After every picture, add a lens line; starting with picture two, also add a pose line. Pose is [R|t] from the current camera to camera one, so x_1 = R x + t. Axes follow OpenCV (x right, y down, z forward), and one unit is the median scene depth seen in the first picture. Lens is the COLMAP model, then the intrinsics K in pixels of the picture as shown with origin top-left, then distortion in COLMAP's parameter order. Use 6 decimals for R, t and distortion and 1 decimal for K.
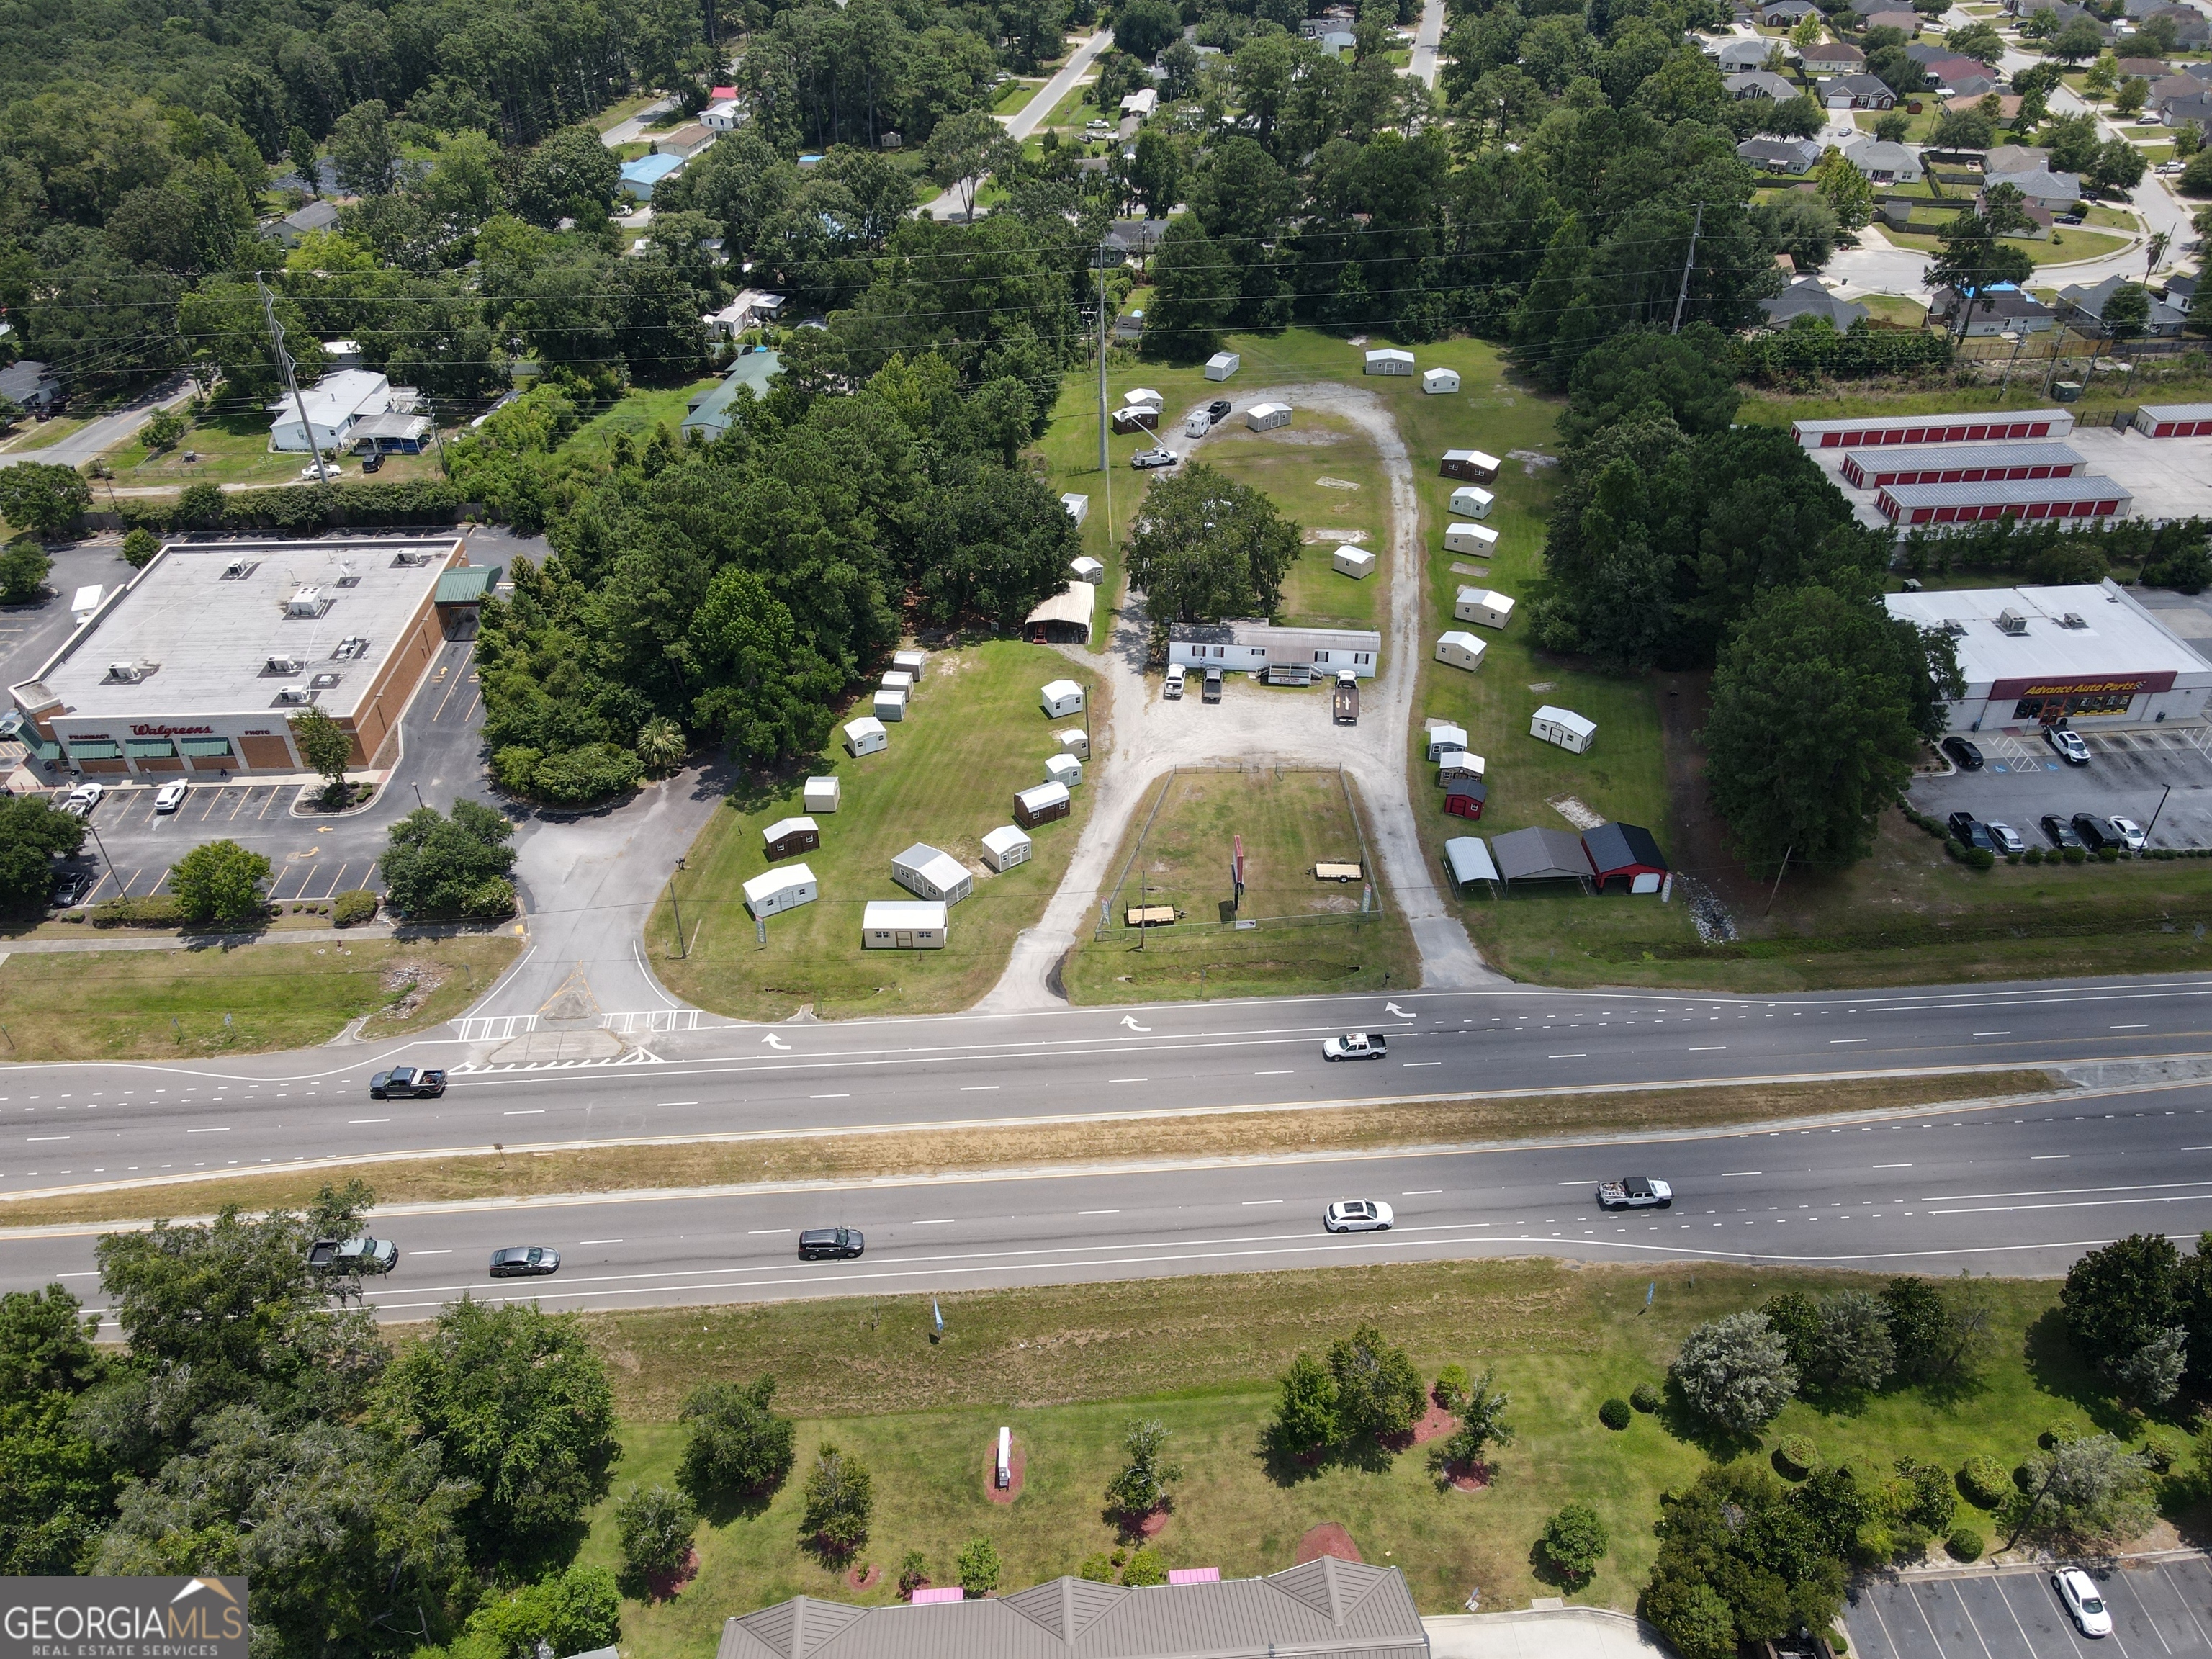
lens RADIAL K [[1628.0, 0, 1131.9], [0, 1628.0, 810.1], [0, 0, 1]] dist [-0.010455, 0.050161]
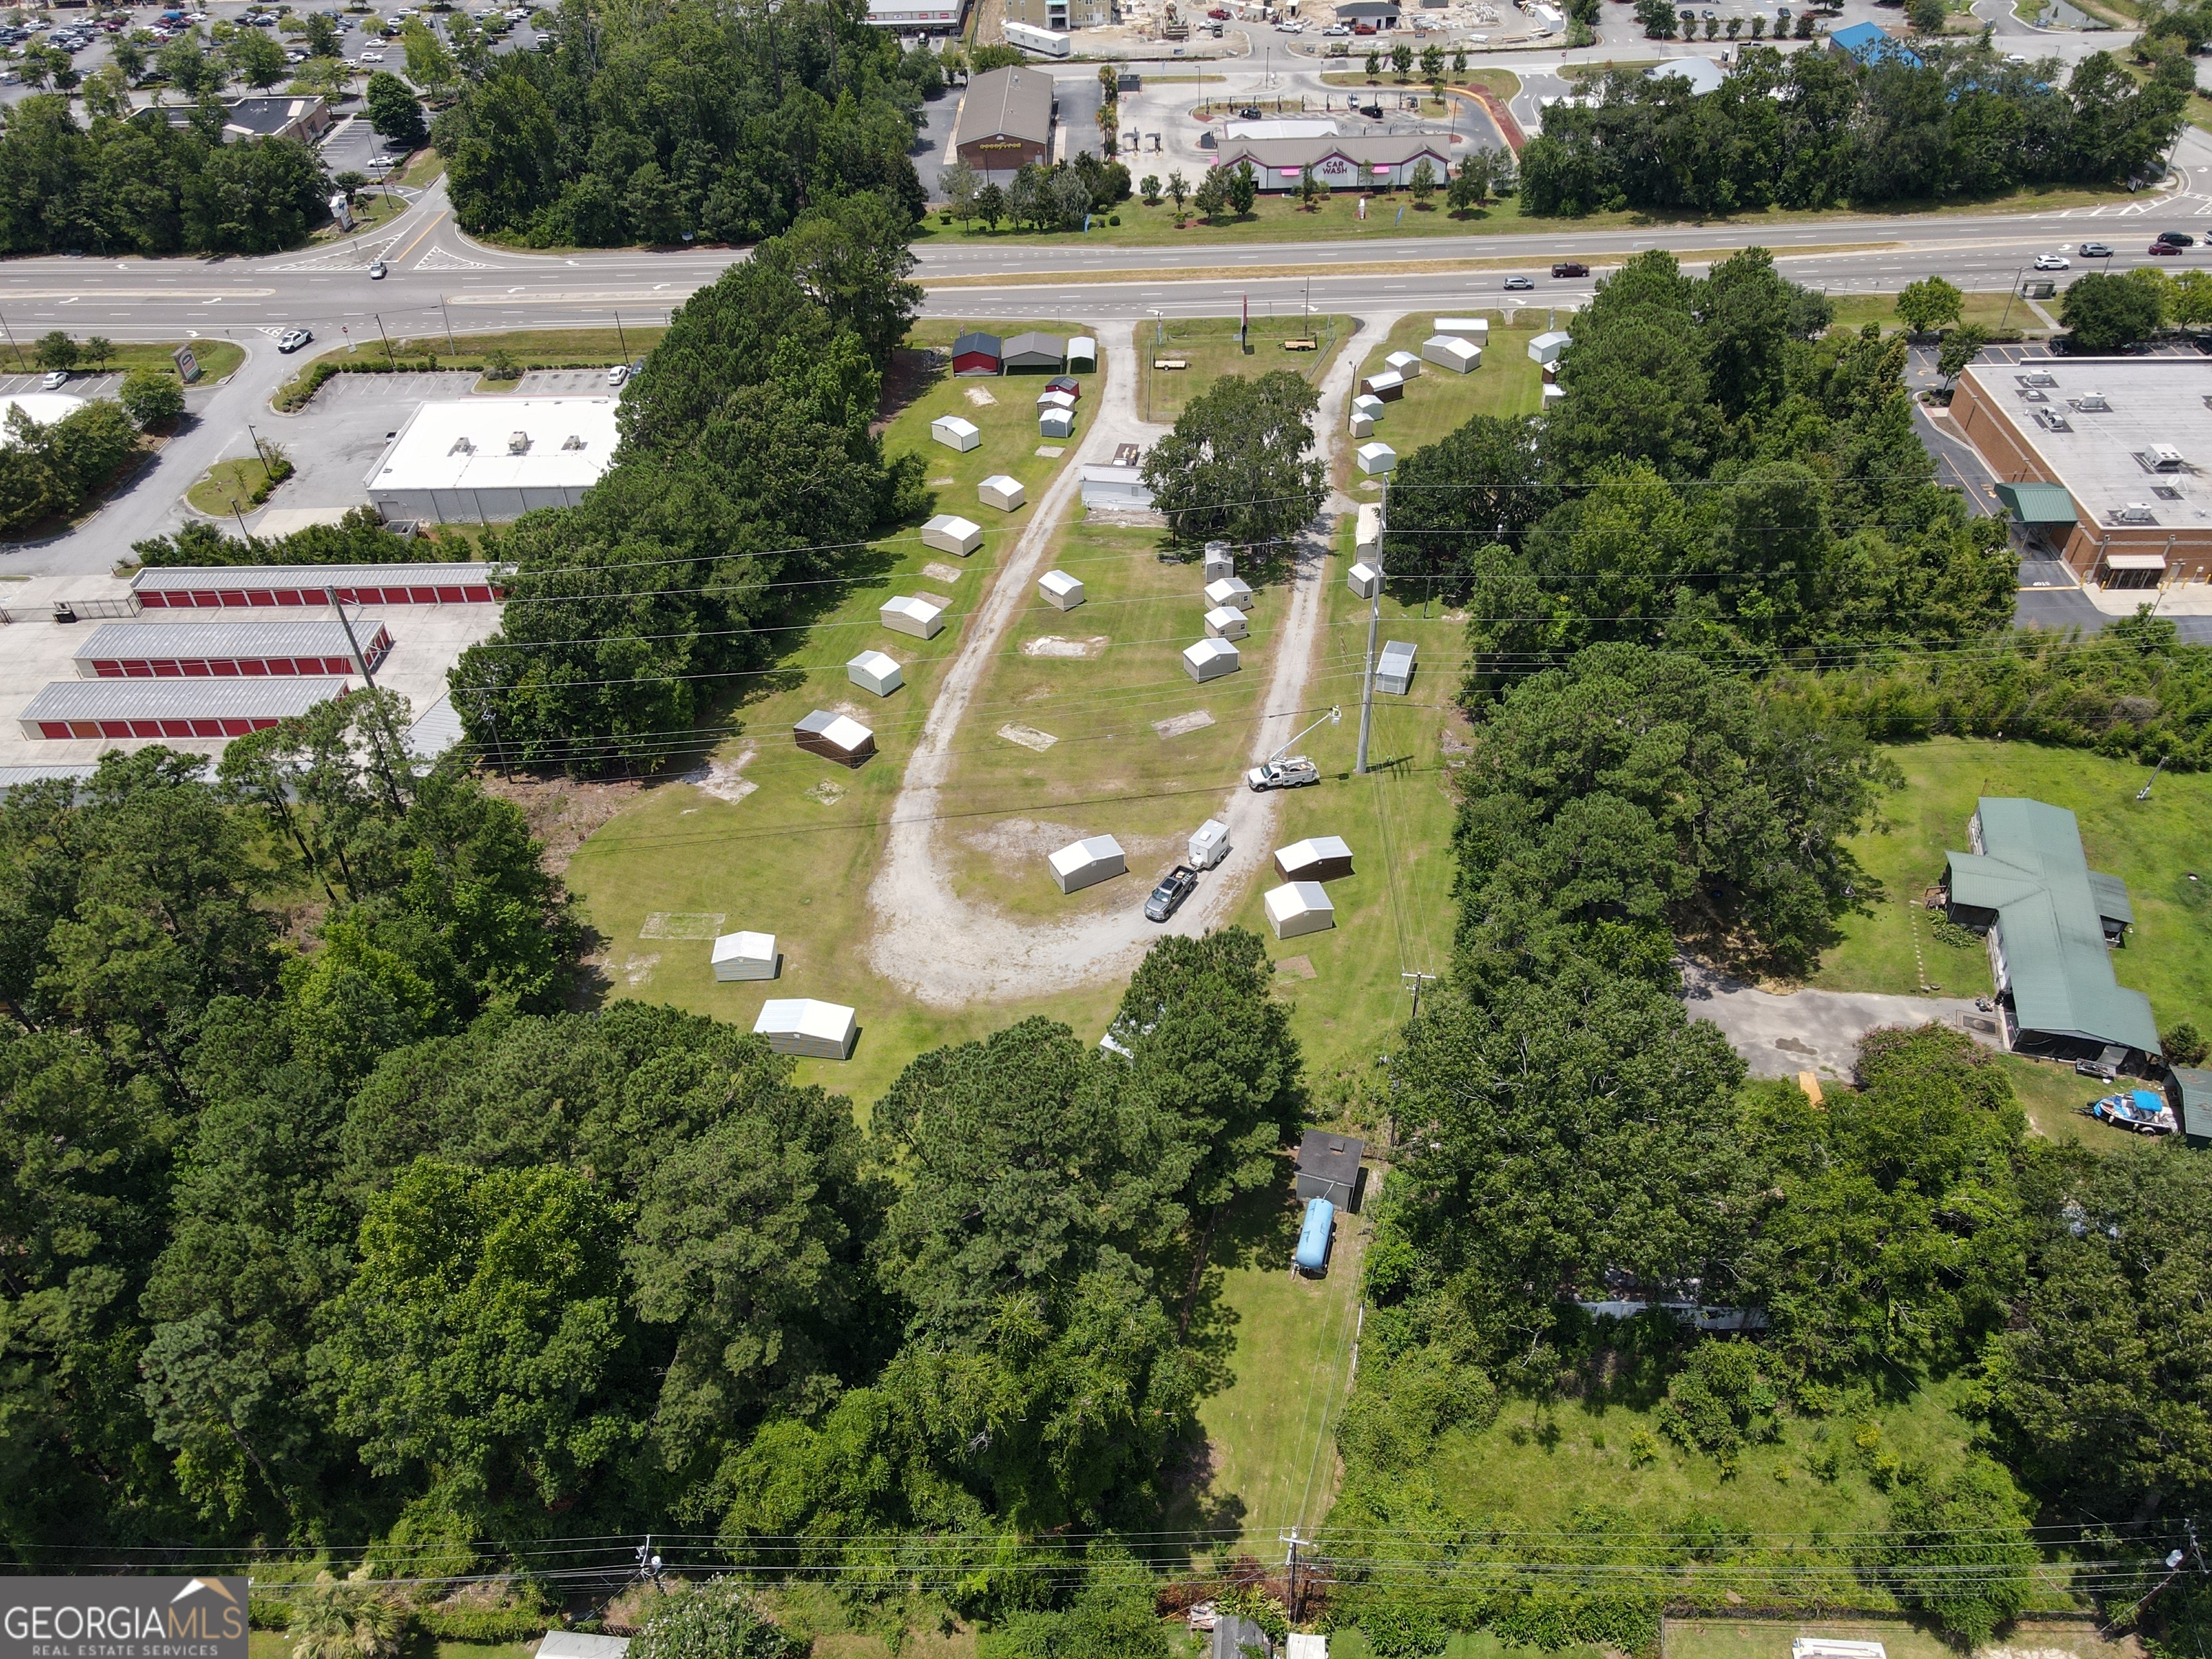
lens RADIAL K [[1628.0, 0, 1131.9], [0, 1628.0, 810.1], [0, 0, 1]] dist [-0.010455, 0.050161]
pose [[-0.995964, -0.024624, 0.086306, 0.020360], [0.077680, 0.245147, 0.966369, -1.000434], [-0.044954, 0.969173, -0.242245, 1.366132]]
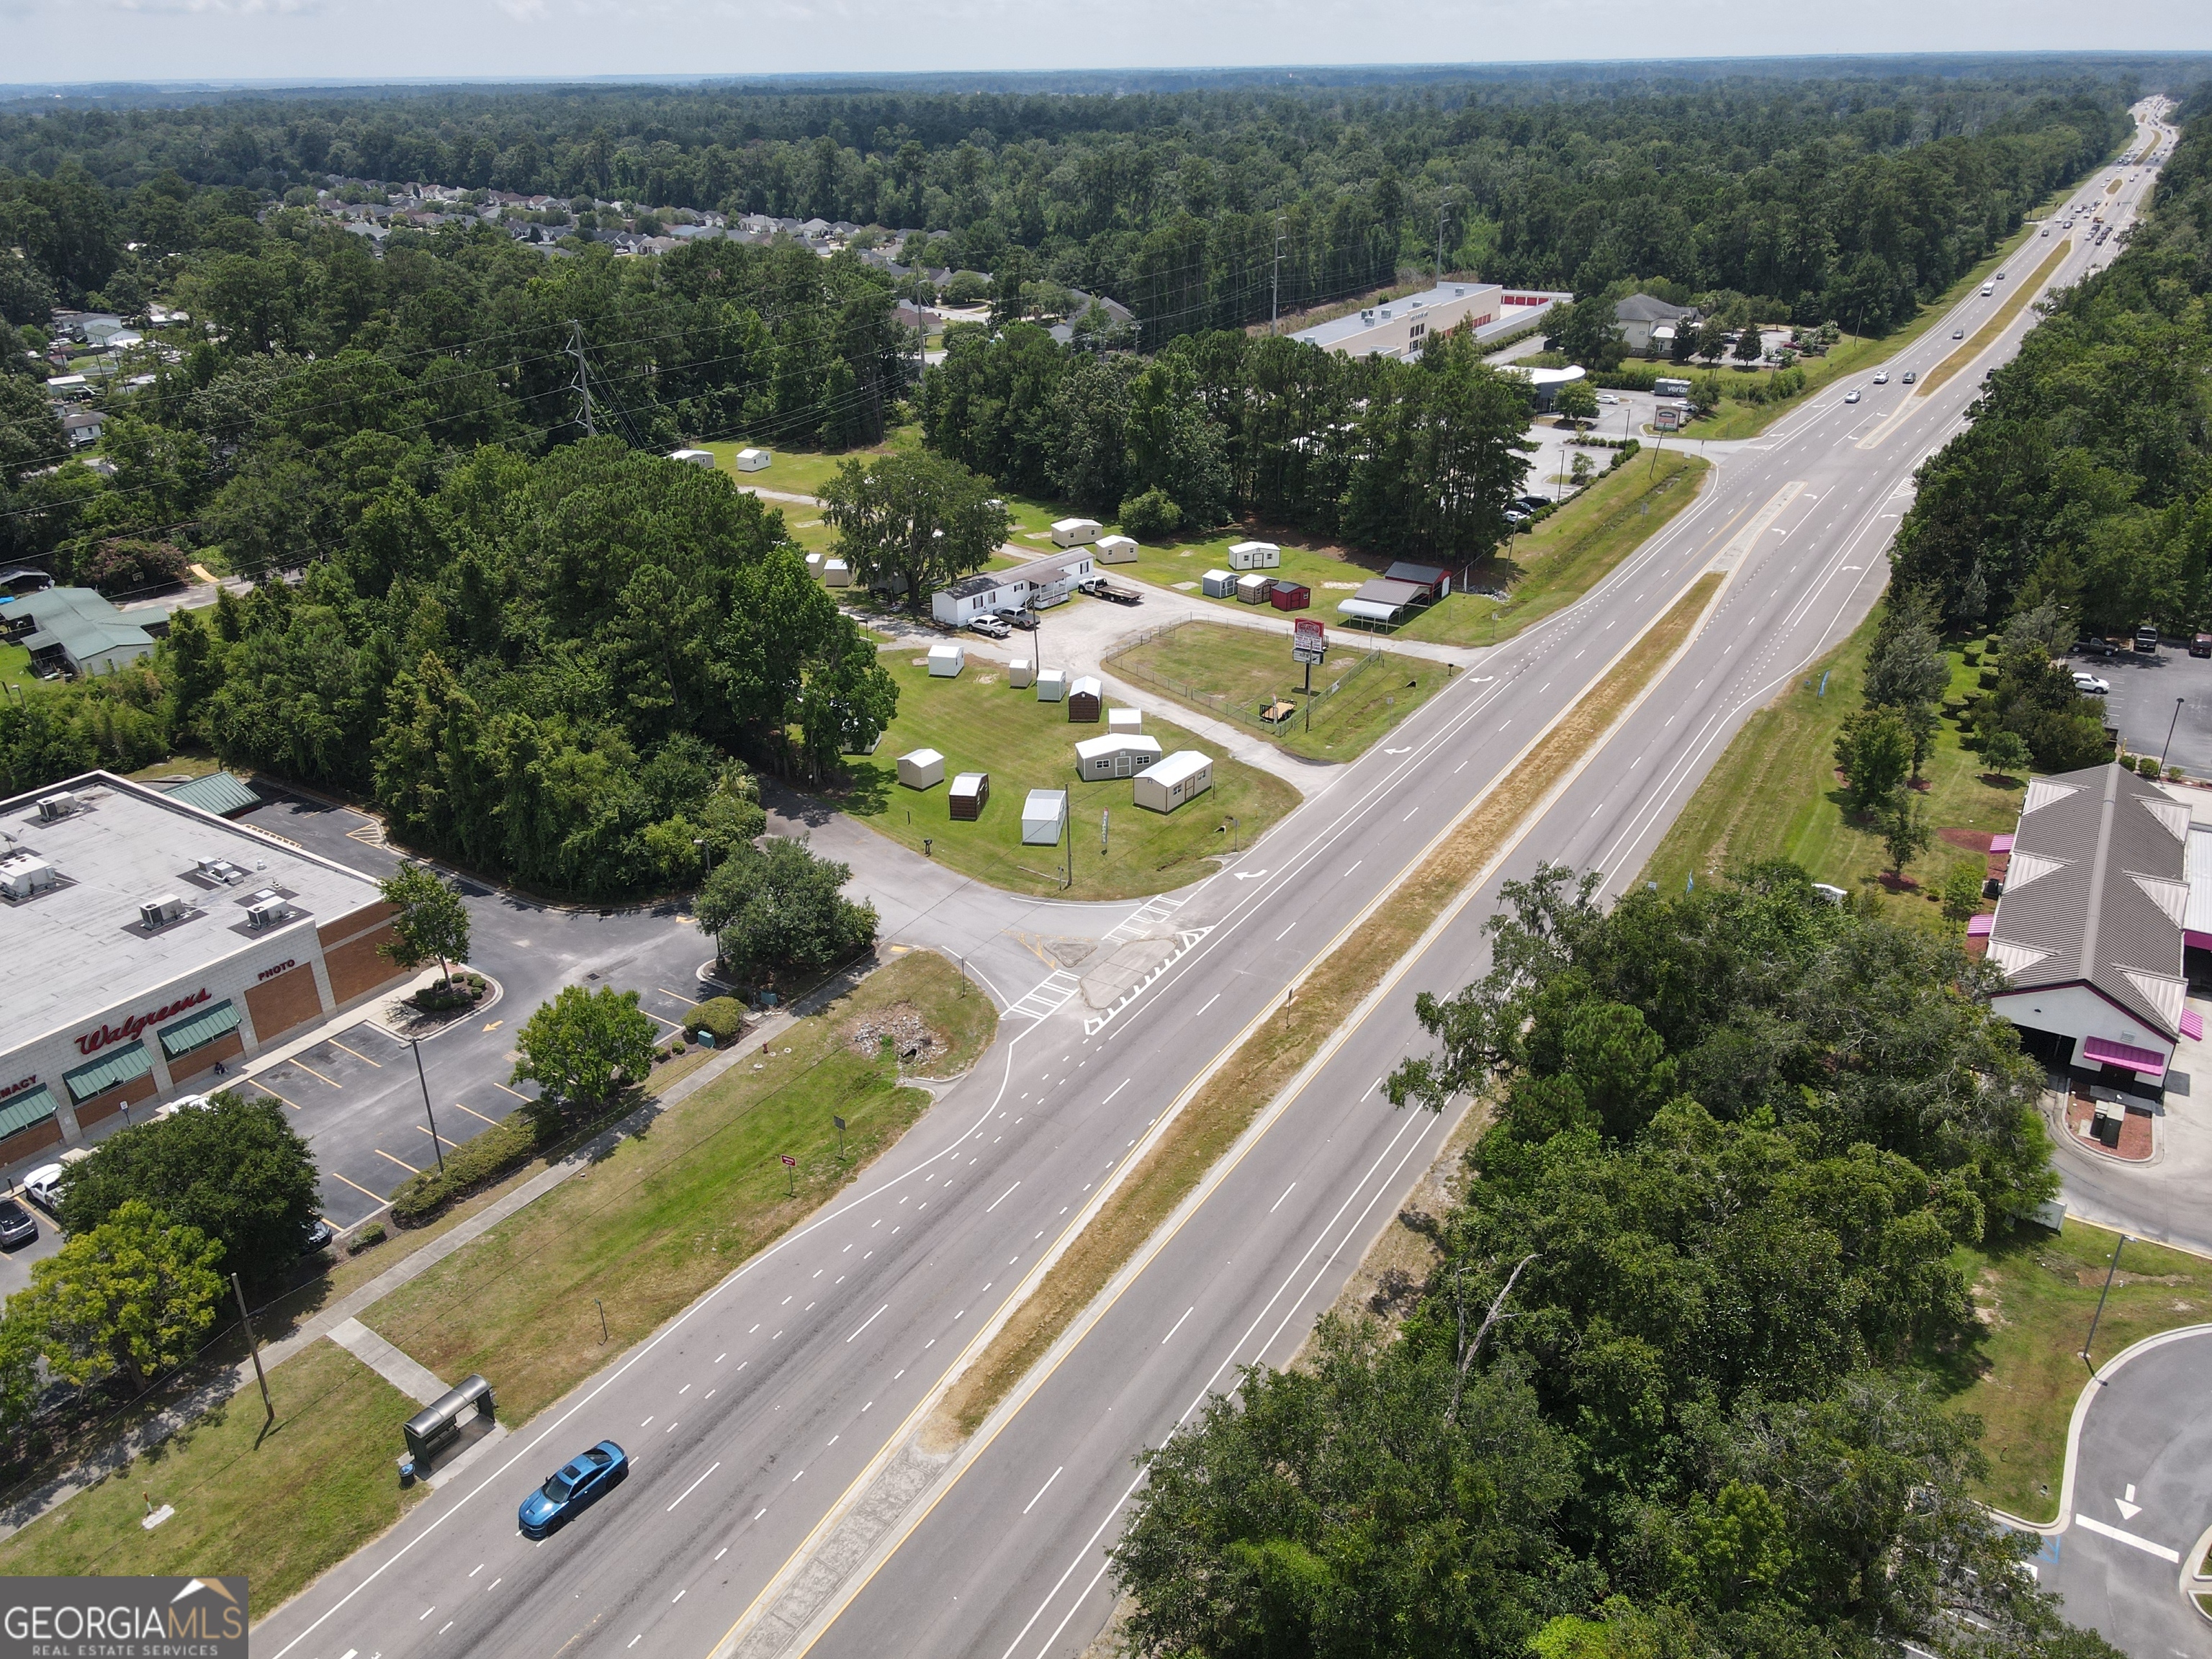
lens RADIAL K [[1620.6, 0, 1128.1], [0, 1620.6, 810.8], [0, 0, 1]] dist [0.009306, 0.008971]
pose [[0.581856, -0.342714, 0.737557, -0.651774], [0.488229, 0.872481, 0.020245, 0.039444], [-0.650443, 0.348317, 0.674981, 0.275086]]
